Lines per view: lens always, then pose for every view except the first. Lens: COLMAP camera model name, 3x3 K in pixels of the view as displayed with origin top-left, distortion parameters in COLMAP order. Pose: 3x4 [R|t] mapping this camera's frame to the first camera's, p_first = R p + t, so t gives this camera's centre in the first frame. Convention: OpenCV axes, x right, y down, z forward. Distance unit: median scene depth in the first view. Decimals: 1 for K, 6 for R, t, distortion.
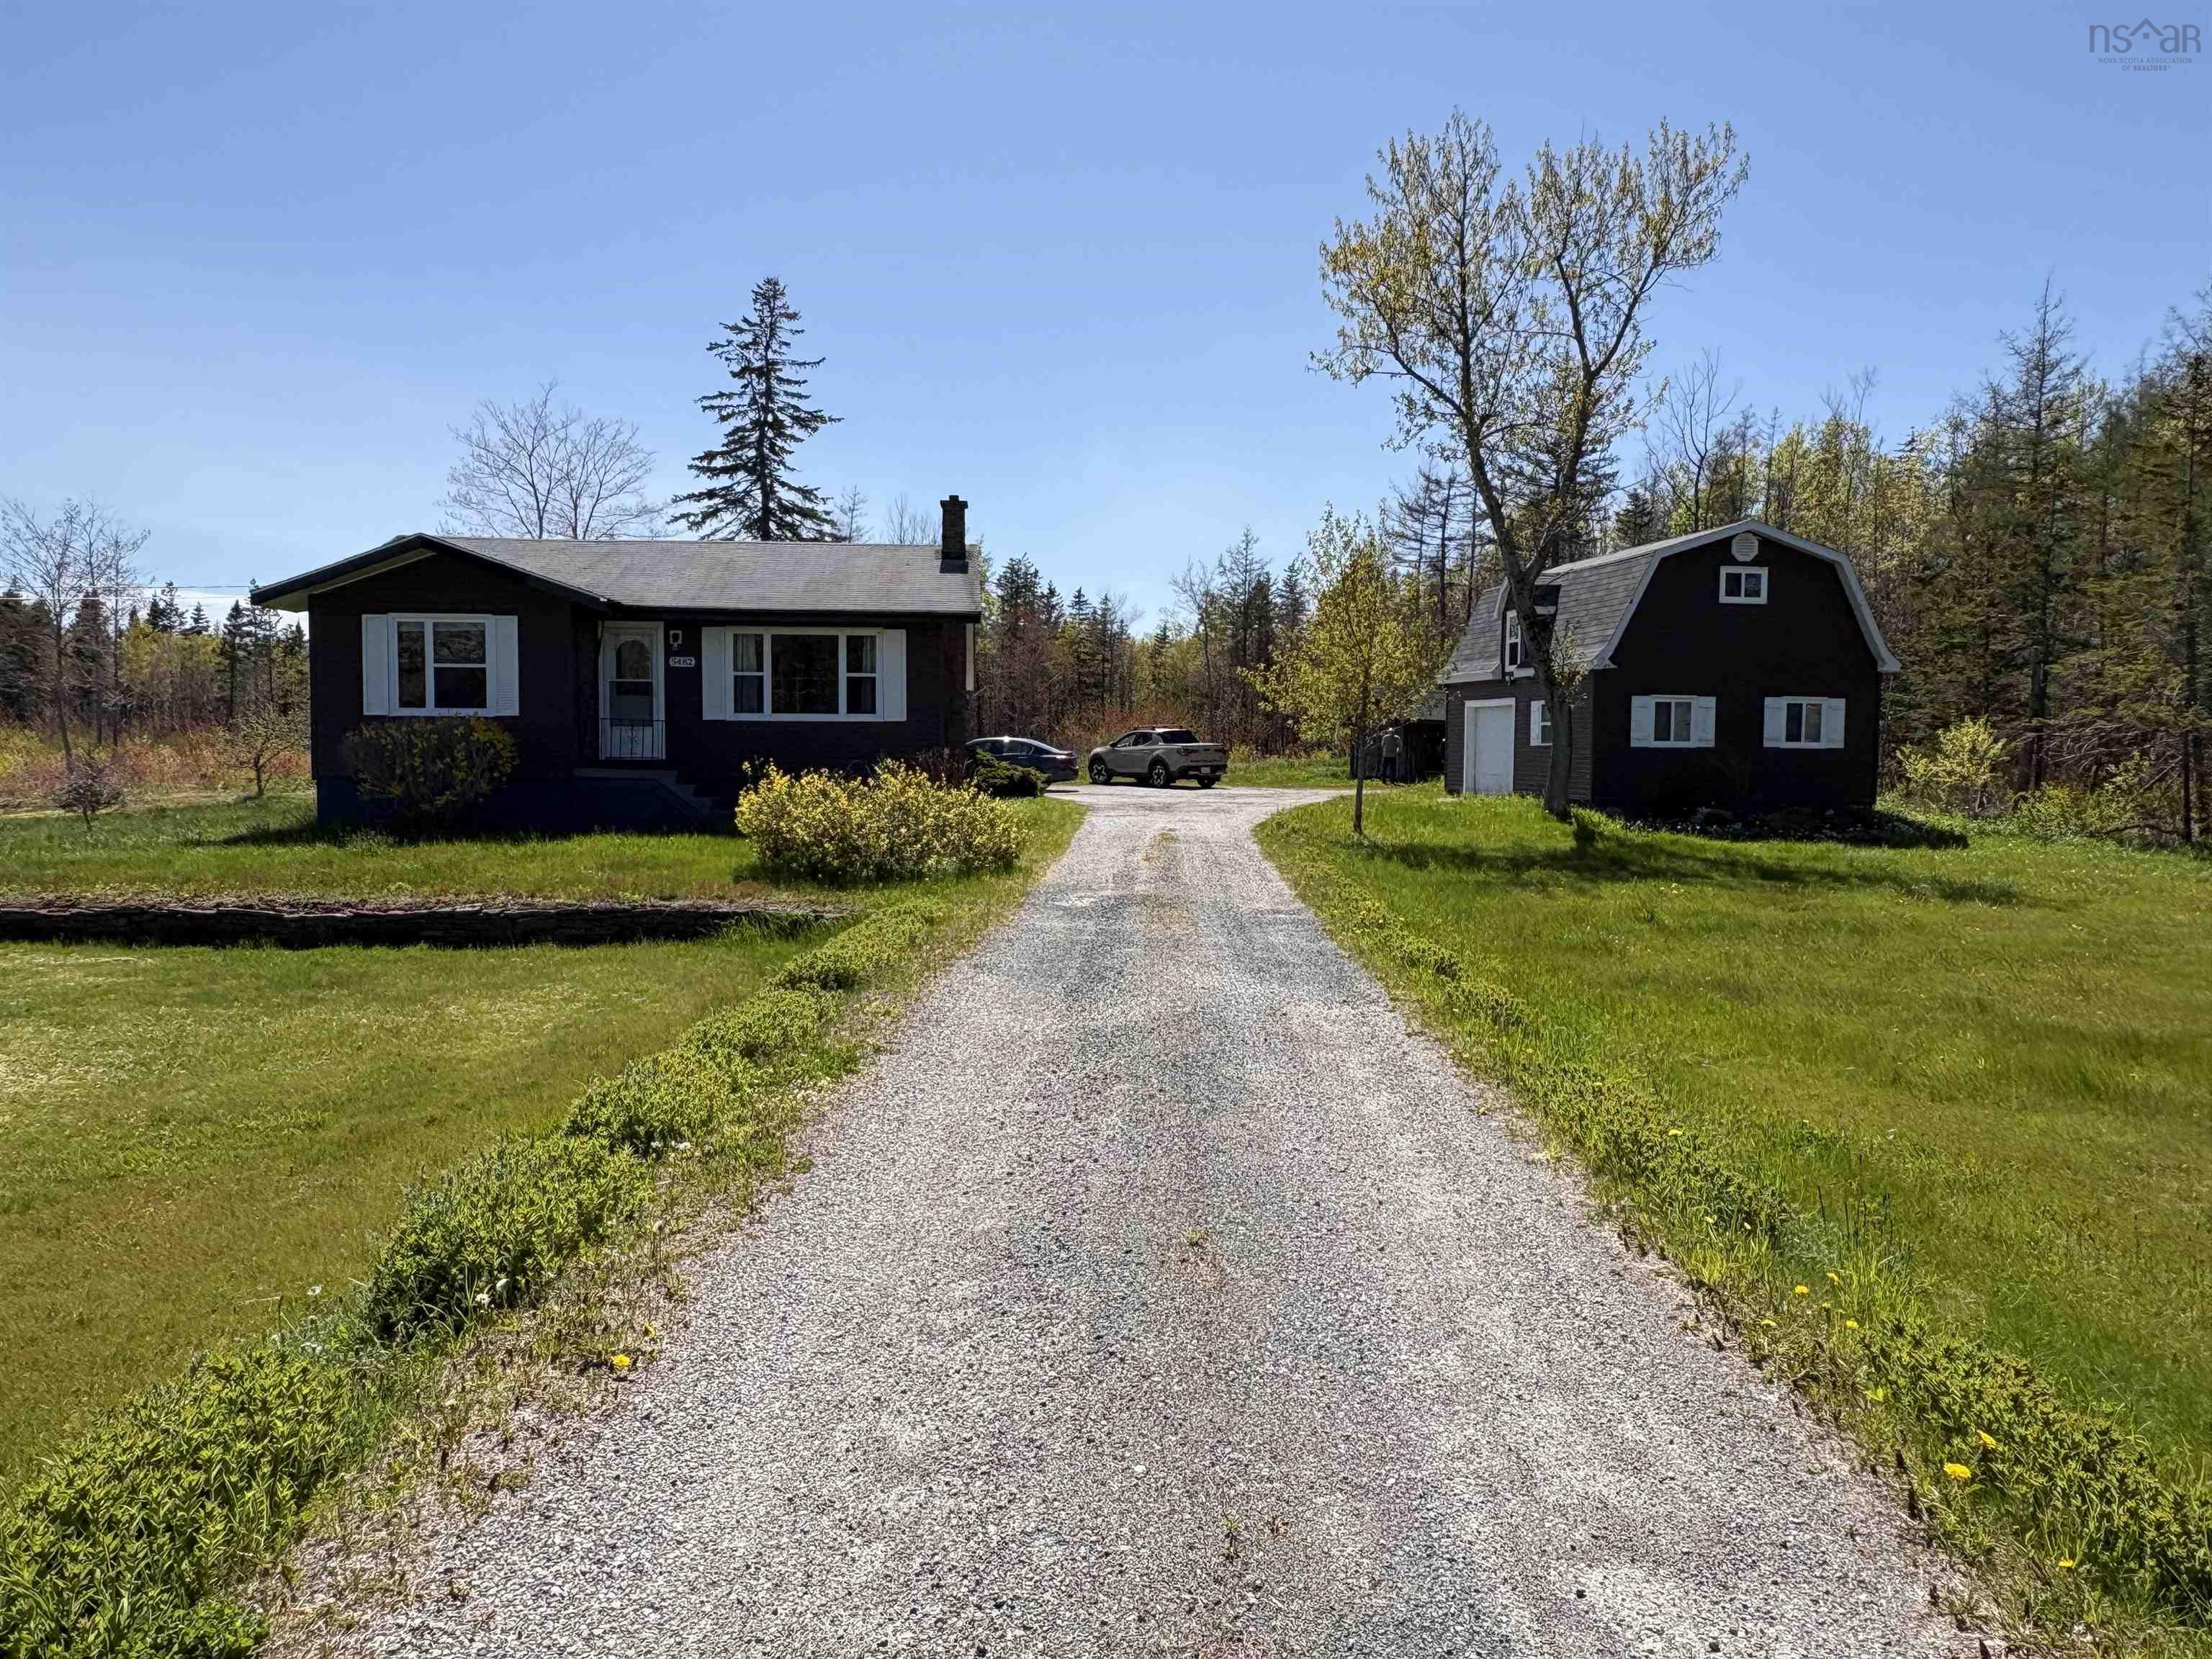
lens RADIAL K [[1547.6, 0, 1107.6], [0, 1547.6, 831.0], [0, 0, 1]] dist [0.002261, 0.000269]
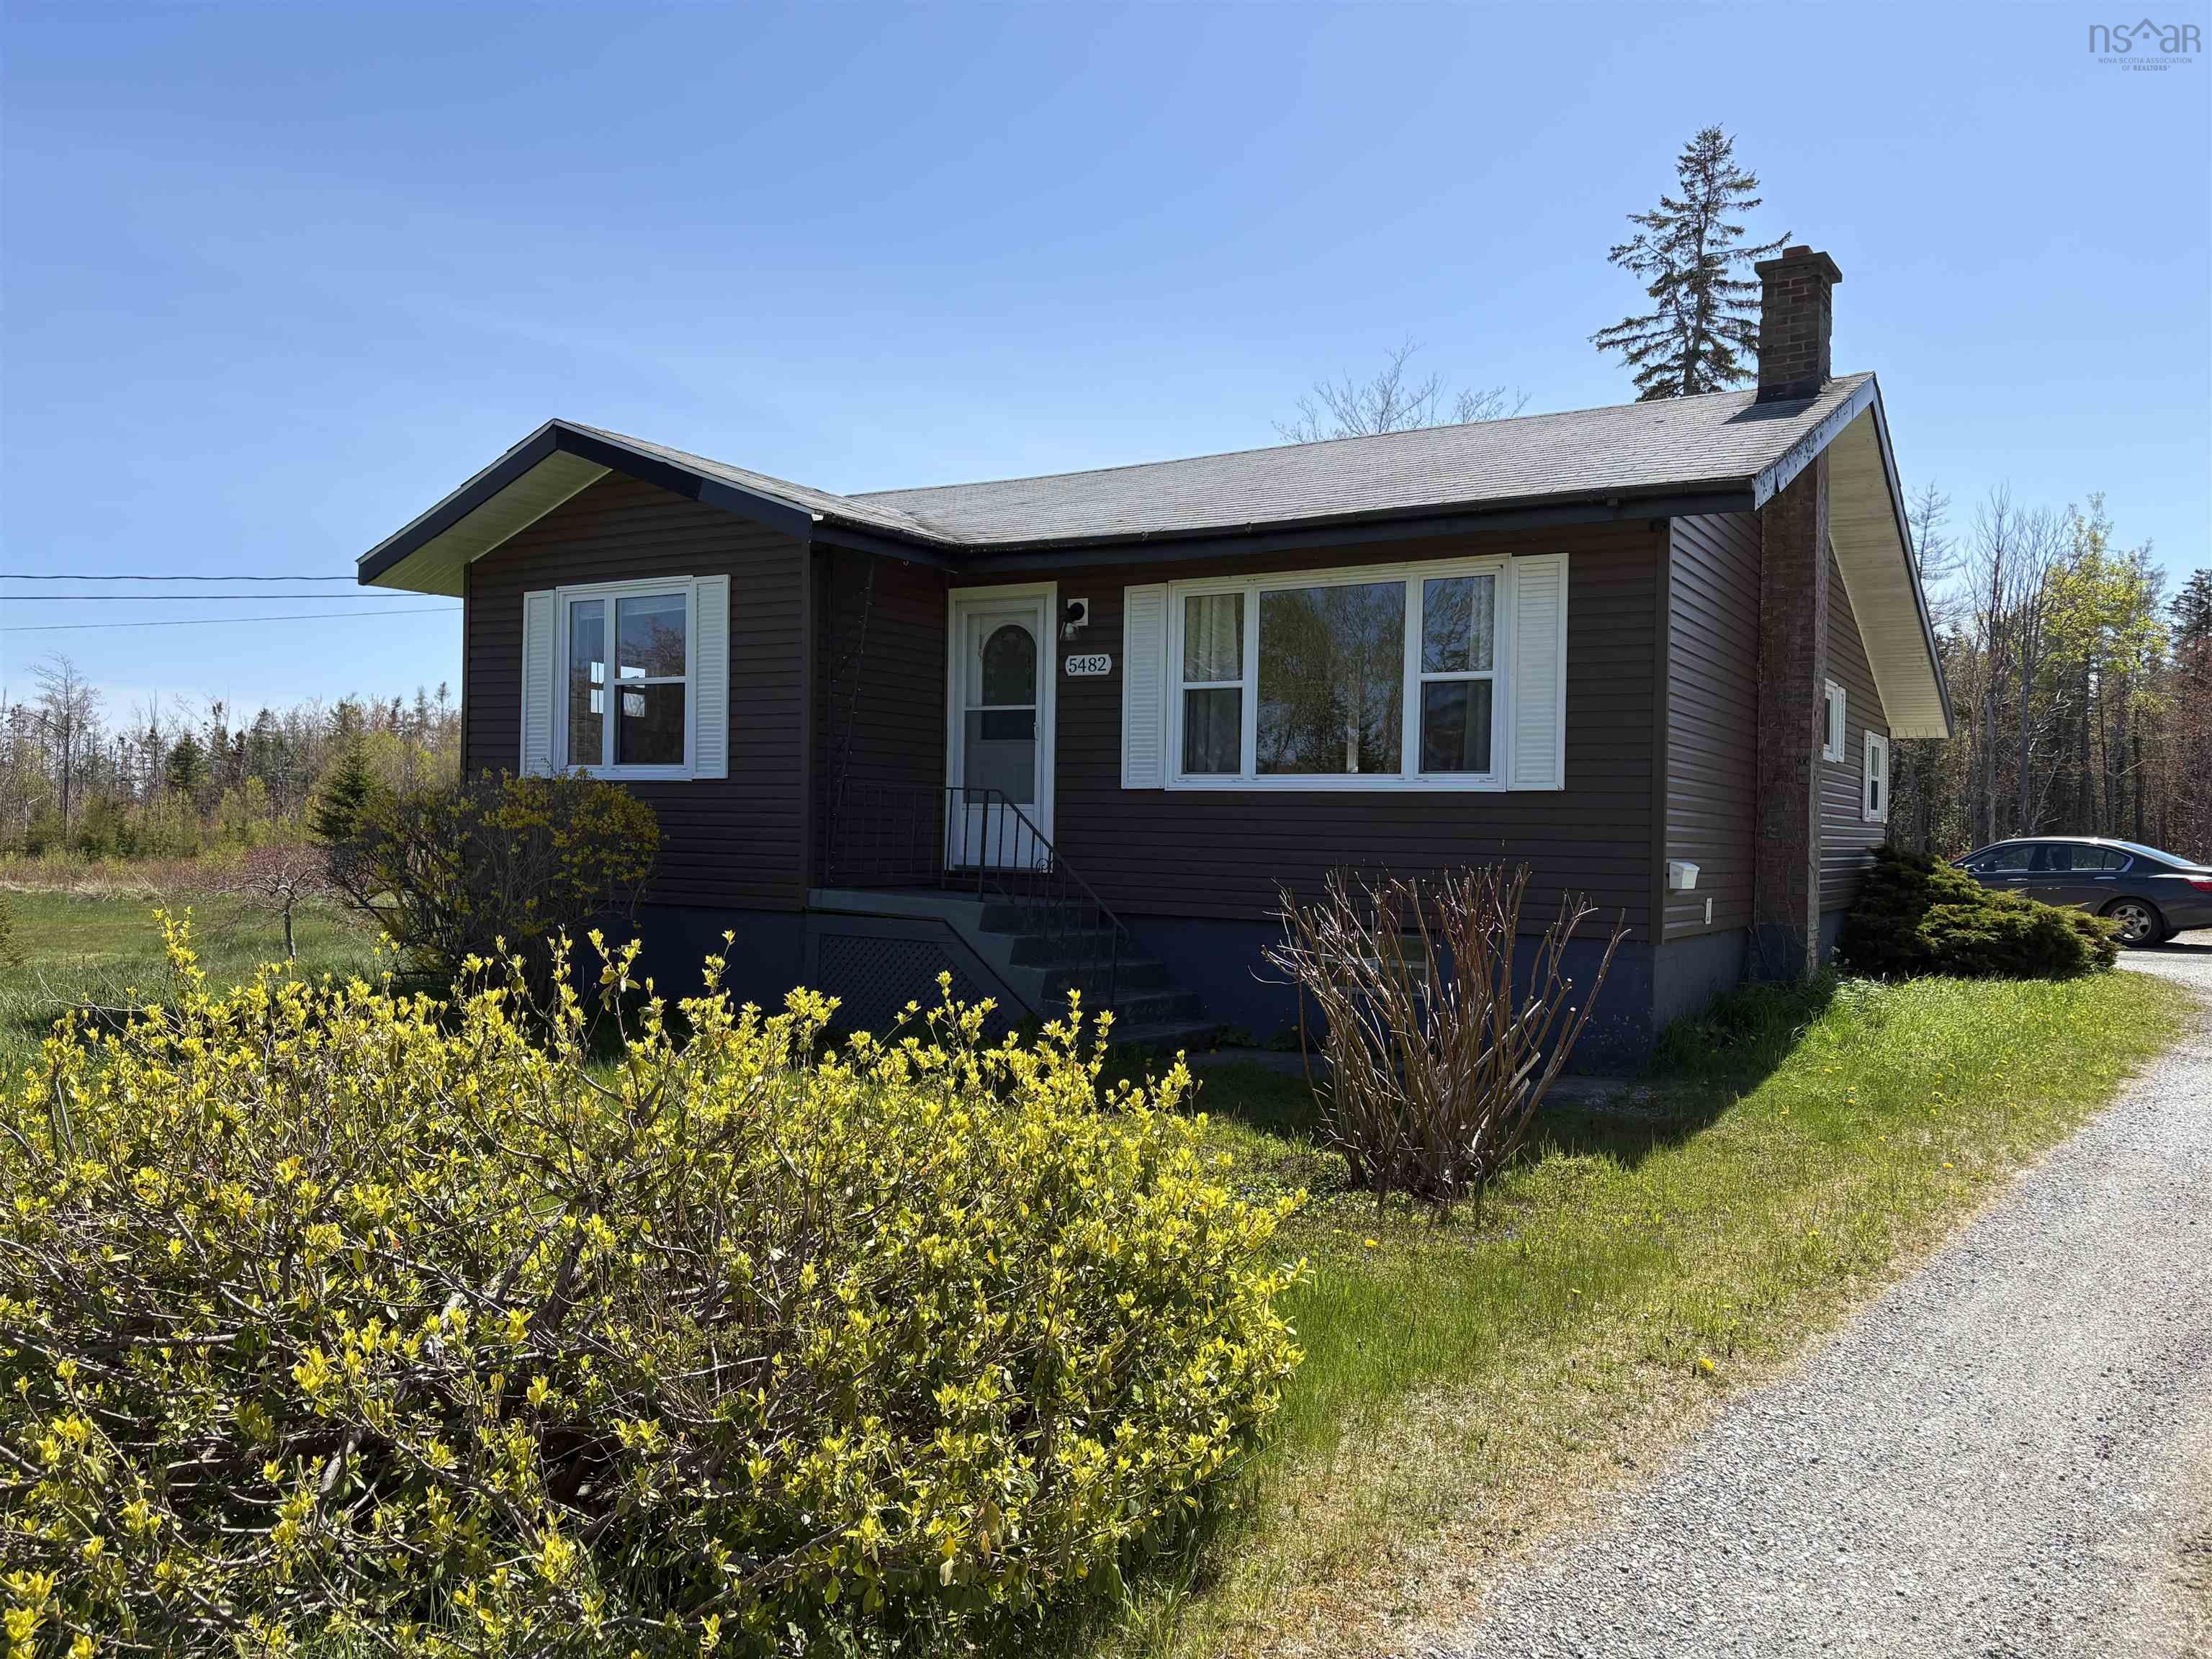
lens RADIAL K [[1684.7, 0, 1086.4], [0, 1684.7, 828.7], [0, 0, 1]] dist [0.038861, -0.016013]
pose [[0.794410, 0.012364, -0.607257, 0.030071], [-0.048647, 0.997876, -0.043322, -0.038014], [0.605431, 0.063957, 0.793324, 0.597832]]
